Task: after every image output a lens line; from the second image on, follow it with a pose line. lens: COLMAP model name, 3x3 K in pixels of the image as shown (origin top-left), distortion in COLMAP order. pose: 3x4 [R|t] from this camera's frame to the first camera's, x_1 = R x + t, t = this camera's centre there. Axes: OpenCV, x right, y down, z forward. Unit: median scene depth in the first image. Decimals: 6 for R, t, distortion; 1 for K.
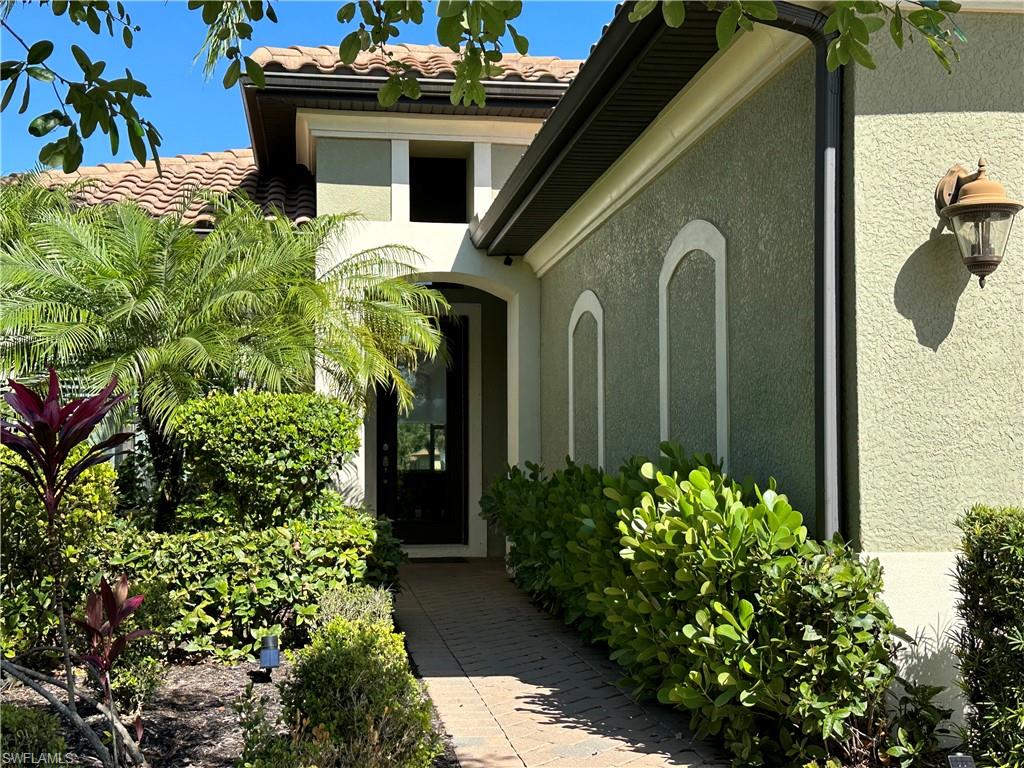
lens RADIAL K [[1312.3, 0, 512.0], [0, 1312.3, 384.0], [0, 0, 1]] dist [0.089603, 0.007955]
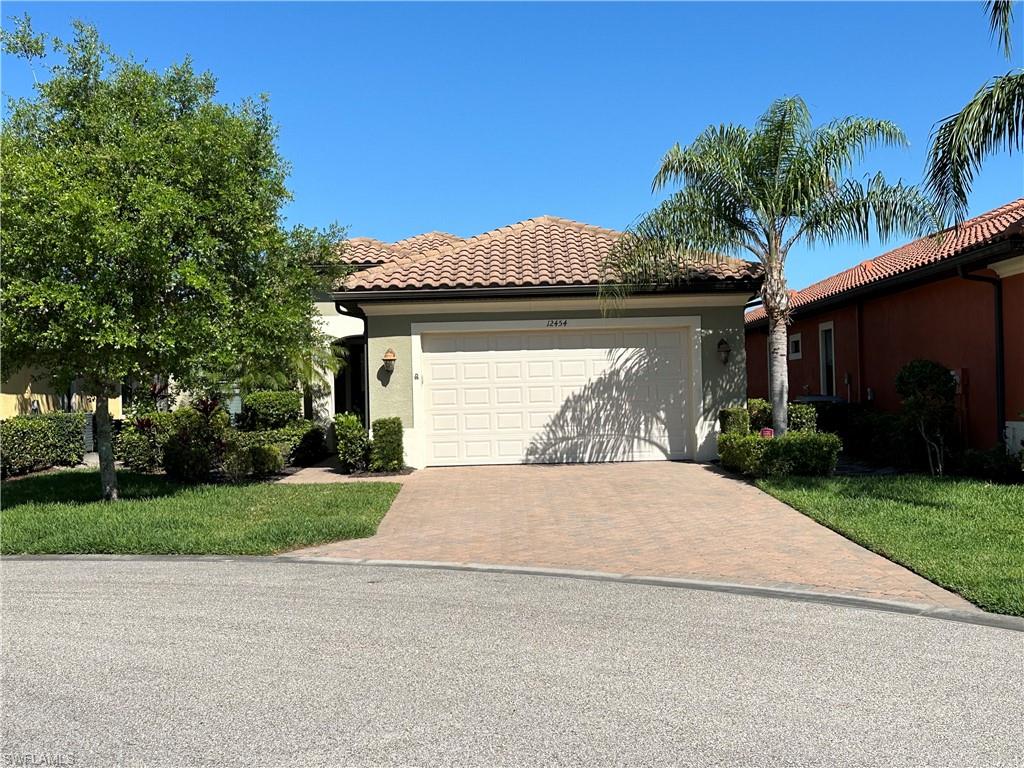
lens RADIAL K [[1312.3, 0, 512.0], [0, 1312.3, 384.0], [0, 0, 1]] dist [0.089603, 0.007955]
pose [[0.990500, -0.021986, -0.135745, 0.945957], [0.028979, 0.998341, 0.049755, -0.174043], [0.134426, -0.053216, 0.989494, -2.427515]]
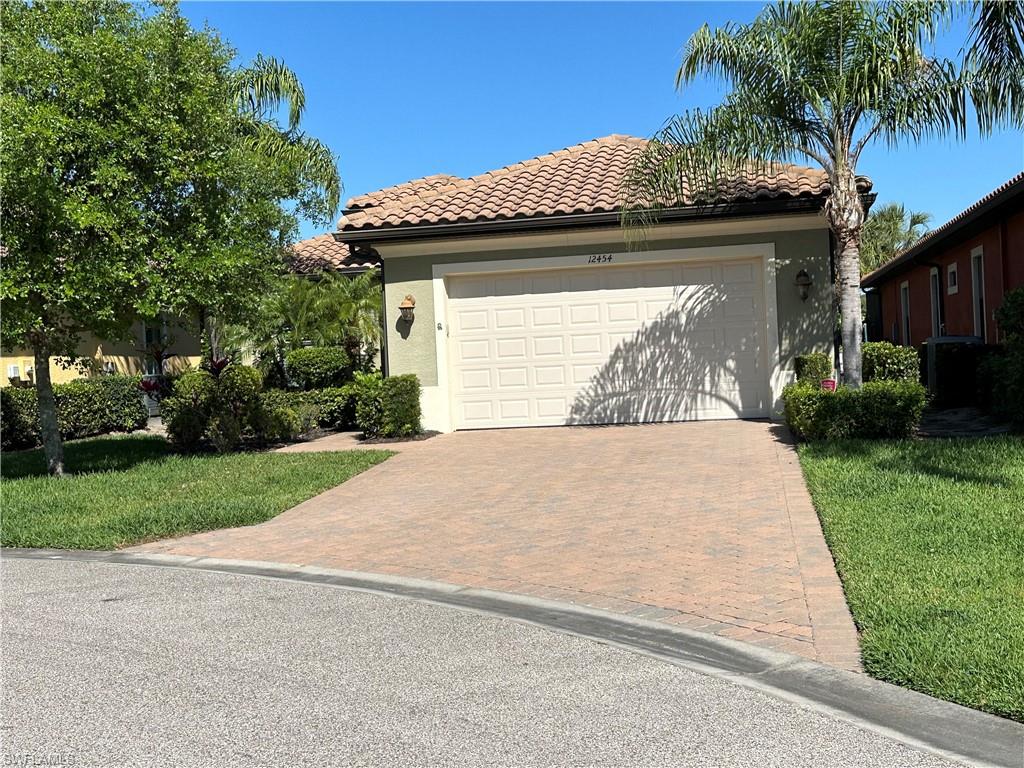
lens RADIAL K [[1312.3, 0, 512.0], [0, 1312.3, 384.0], [0, 0, 1]] dist [0.089603, 0.007955]
pose [[0.946798, -0.035889, -0.319822, 1.303612], [0.063778, 0.994977, 0.077158, -0.123244], [0.315447, -0.093451, 0.944331, -1.875785]]
